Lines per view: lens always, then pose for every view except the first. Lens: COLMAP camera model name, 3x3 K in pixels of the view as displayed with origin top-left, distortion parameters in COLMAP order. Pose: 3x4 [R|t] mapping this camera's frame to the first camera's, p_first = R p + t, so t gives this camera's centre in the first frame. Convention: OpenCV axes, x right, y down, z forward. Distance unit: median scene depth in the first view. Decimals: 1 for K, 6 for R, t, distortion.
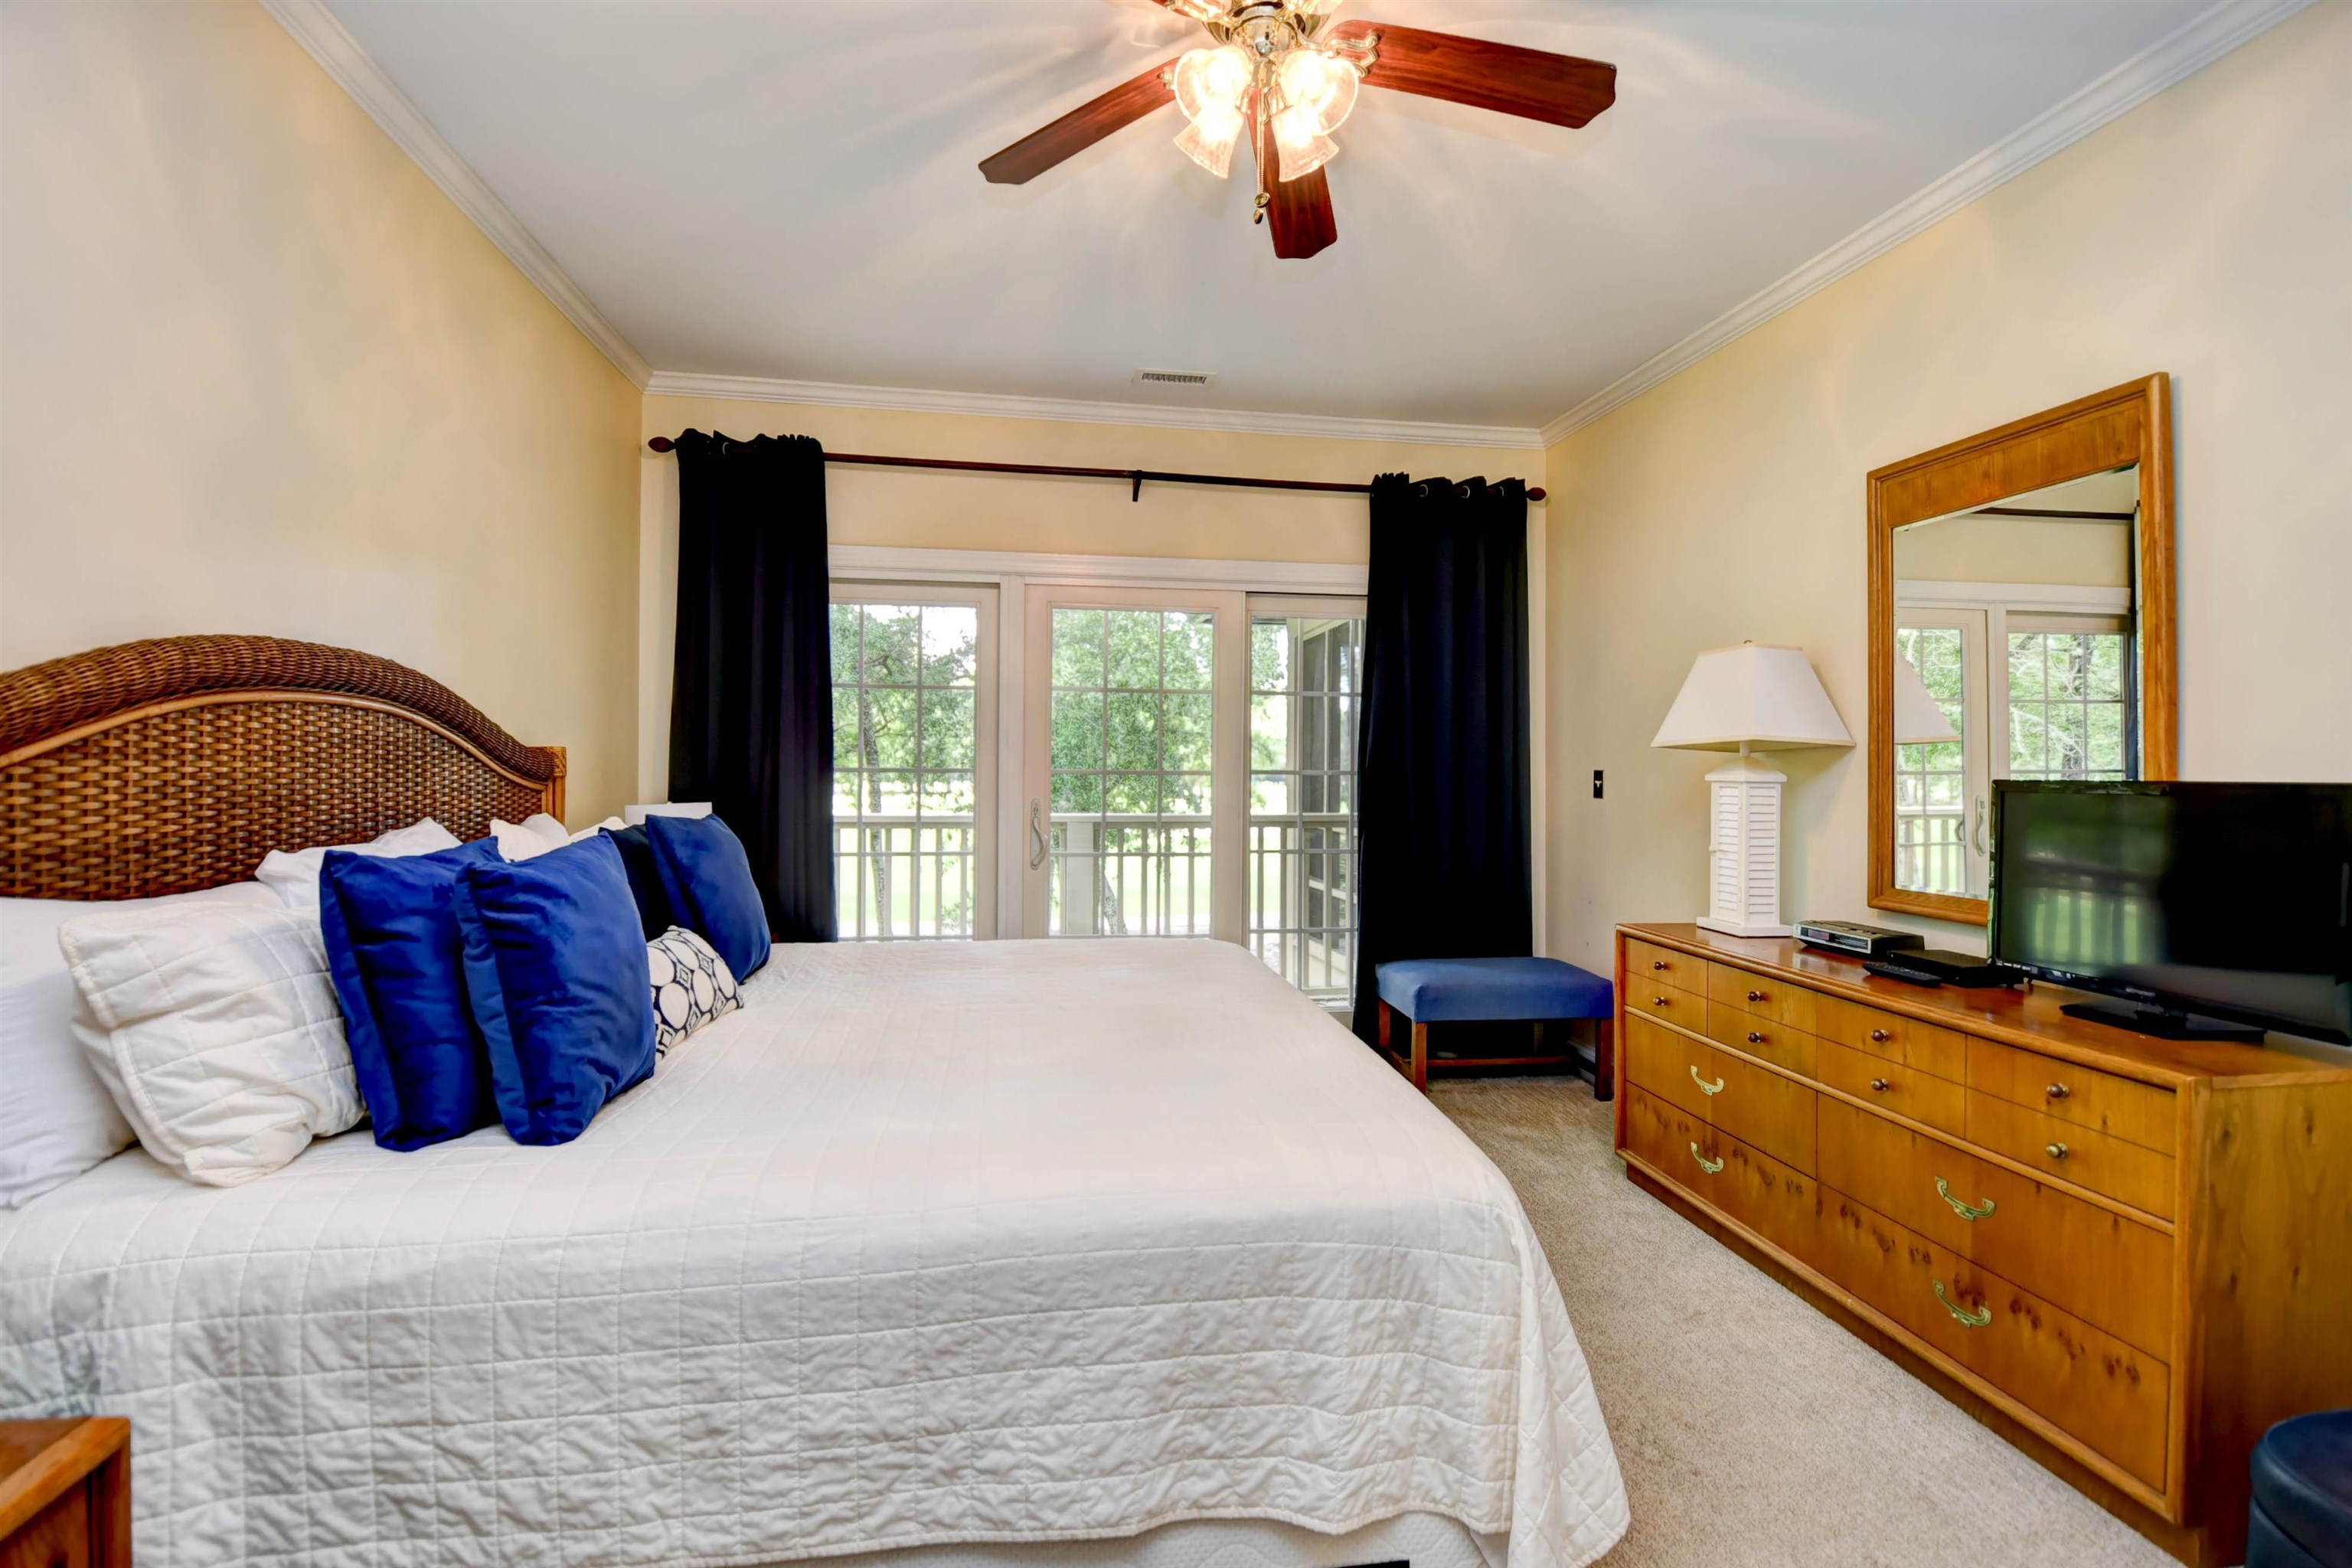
lens RADIAL K [[1042.5, 0, 1198.1], [0, 1042.5, 788.1], [0, 0, 1]] dist [0.005195, -0.000097]
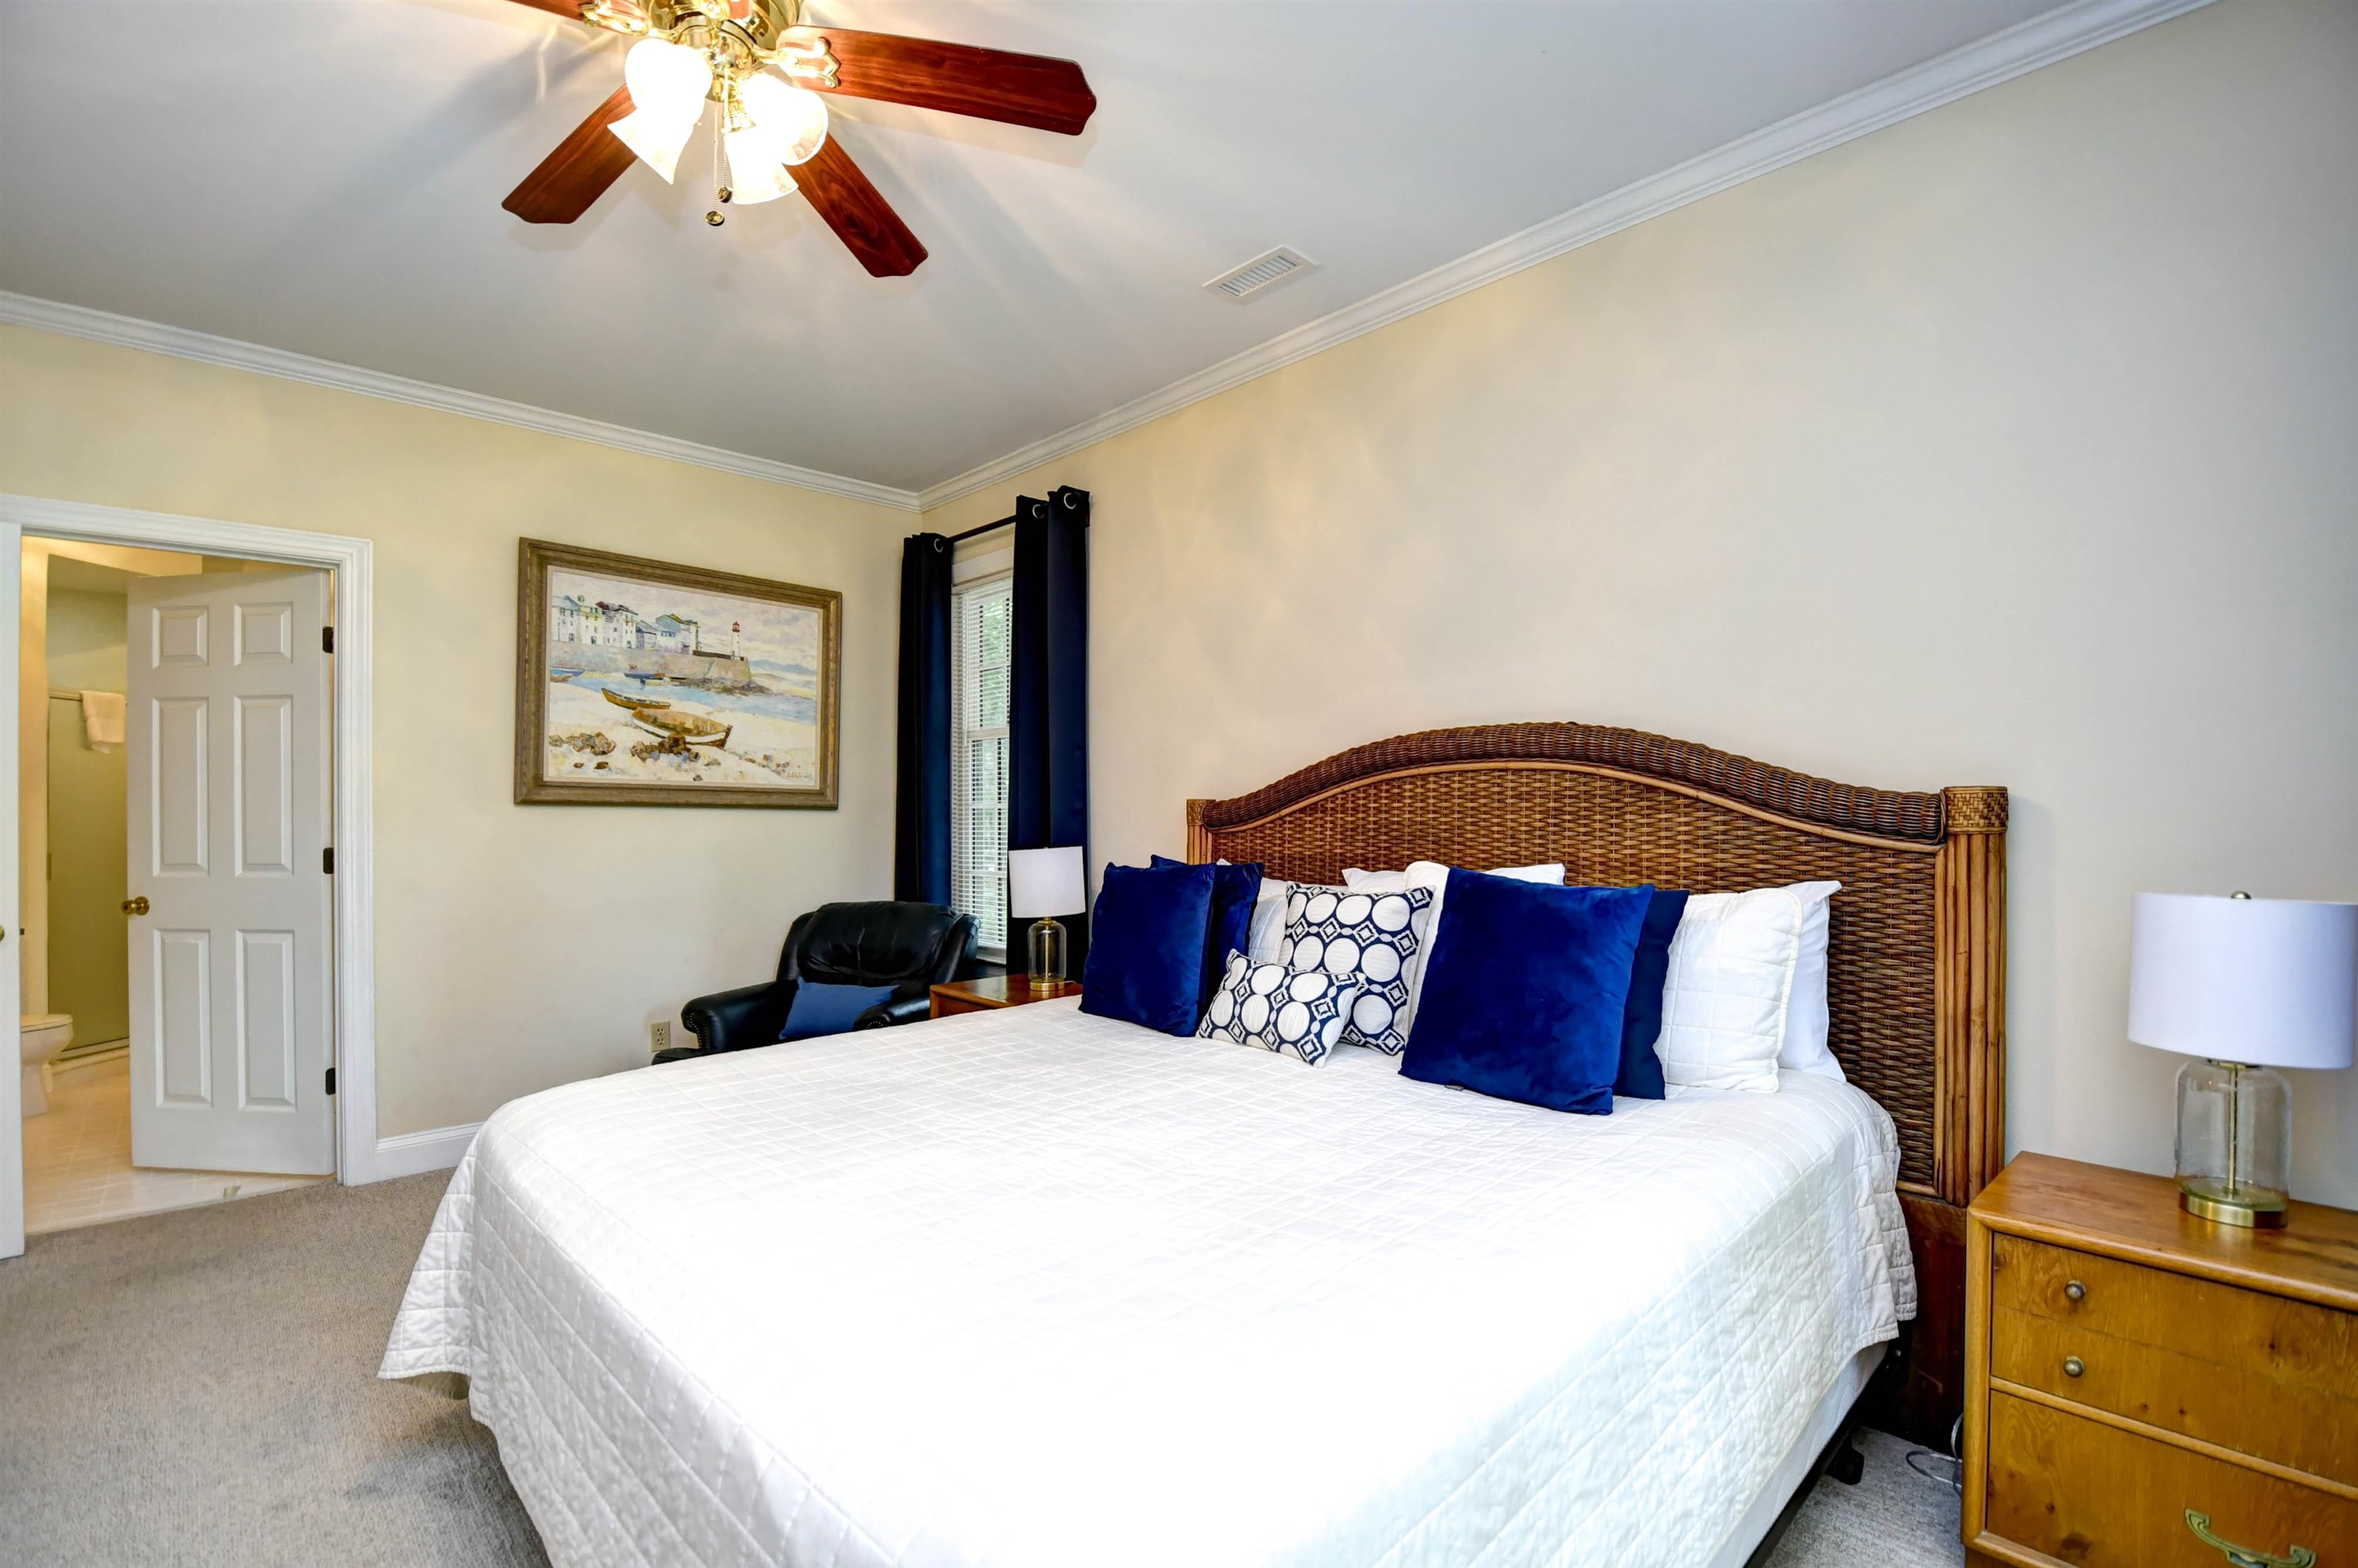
lens RADIAL K [[1033.2, 0, 1148.4], [0, 1033.2, 812.2], [0, 0, 1]] dist [0.022323, -0.022194]
pose [[-0.811383, -0.000996, -0.584514, 0.140324], [-0.012038, 0.999815, 0.015006, -0.020359], [0.584391, 0.019212, -0.811245, 0.884868]]
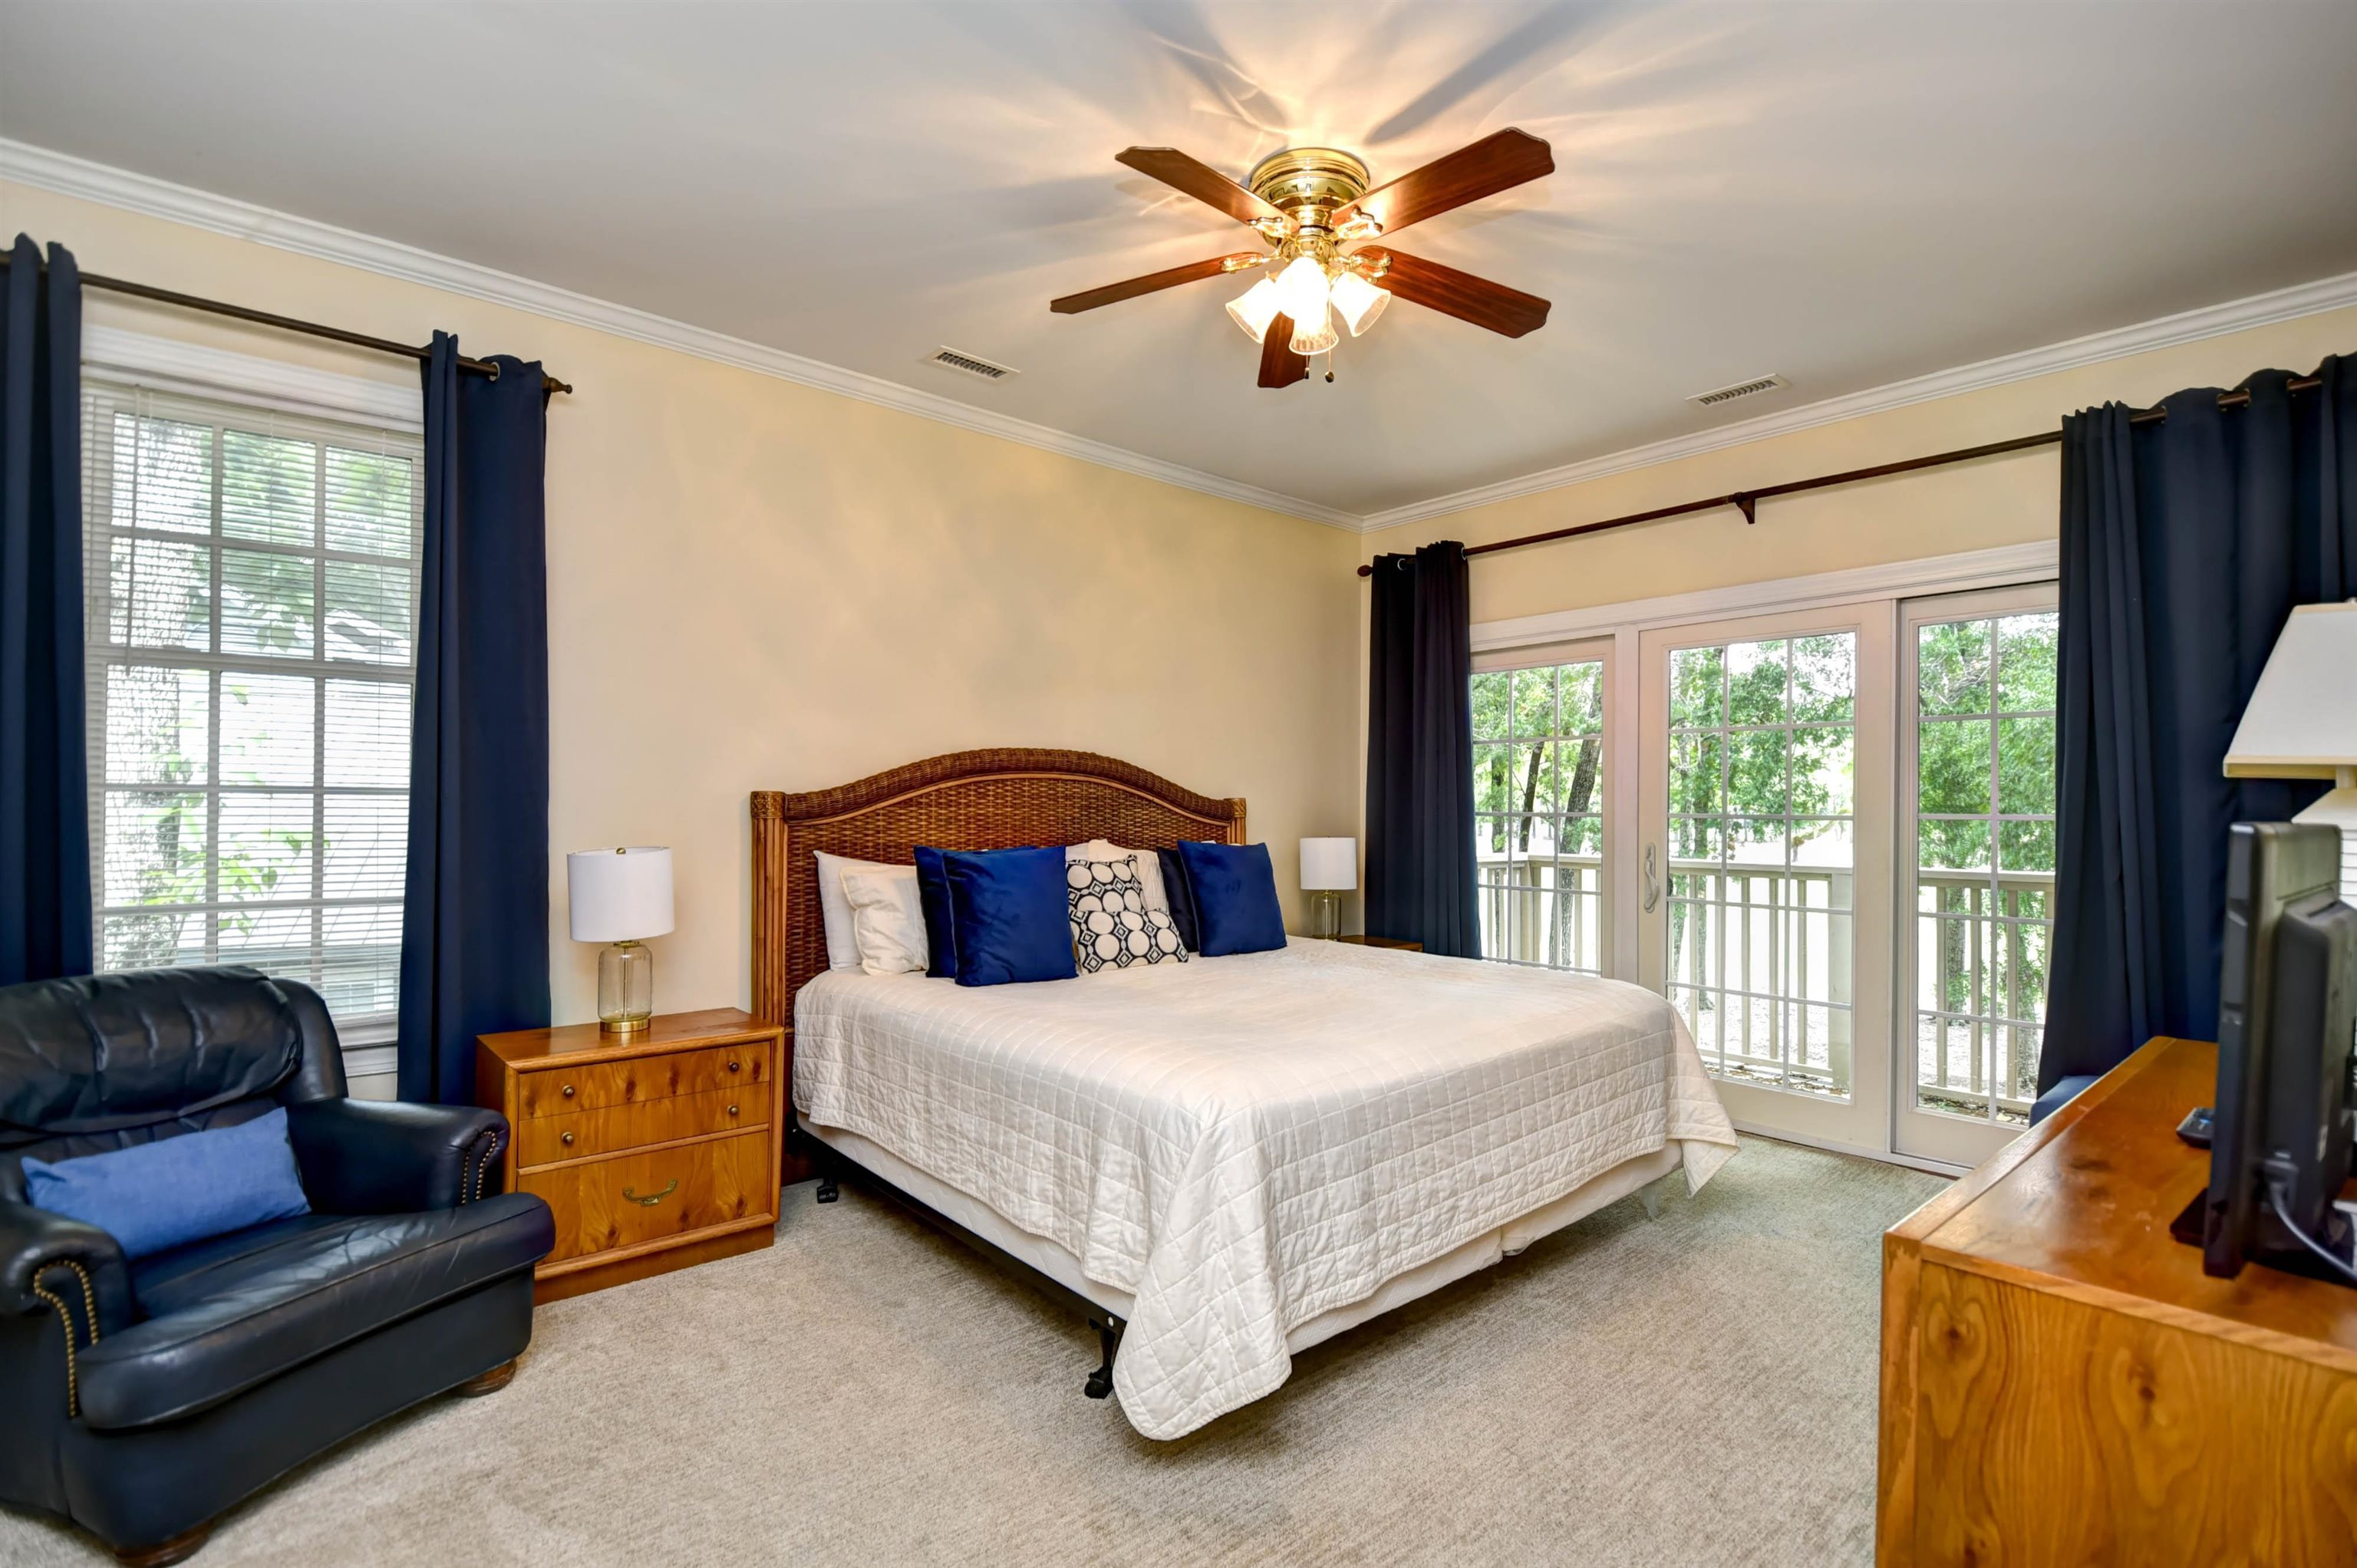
lens RADIAL K [[1032.8, 0, 1147.9], [0, 1032.8, 812.2], [0, 0, 1]] dist [0.022323, -0.022194]
pose [[0.532853, -0.001475, -0.846207, 0.454428], [-0.017816, 0.999757, -0.012962, 0.001869], [0.846020, 0.021983, 0.532697, 0.066976]]
